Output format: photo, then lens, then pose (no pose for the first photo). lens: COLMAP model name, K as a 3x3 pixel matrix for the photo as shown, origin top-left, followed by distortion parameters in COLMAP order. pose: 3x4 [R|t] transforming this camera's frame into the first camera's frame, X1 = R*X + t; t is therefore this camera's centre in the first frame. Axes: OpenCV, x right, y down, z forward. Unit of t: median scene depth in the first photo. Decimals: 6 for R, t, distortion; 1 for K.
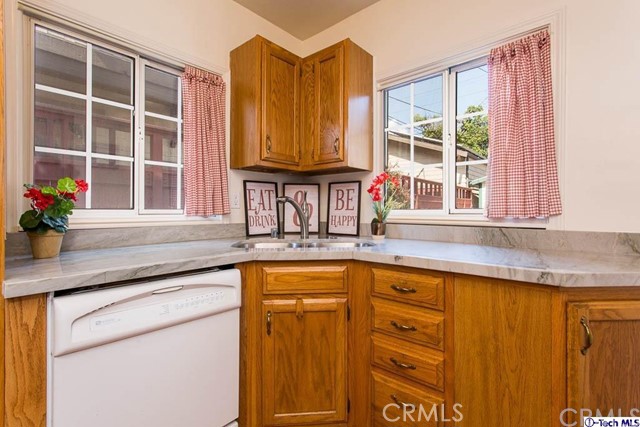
lens RADIAL K [[306.3, 0, 321.3], [0, 306.3, 209.9], [0, 0, 1]] dist [-0.000970, 0.000161]
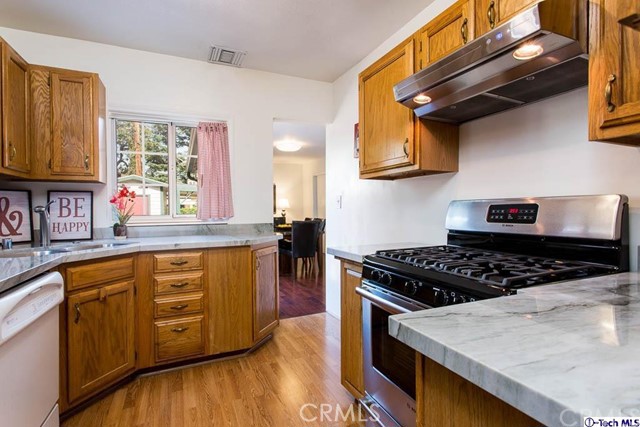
lens RADIAL K [[306.3, 0, 319.4], [0, 306.3, 212.6], [0, 0, 1]] dist [-0.000970, 0.000161]
pose [[0.408739, -0.018488, 0.912464, -0.751056], [0.010505, 0.999824, 0.015552, -0.031467], [-0.912591, 0.003228, 0.408861, -0.320144]]
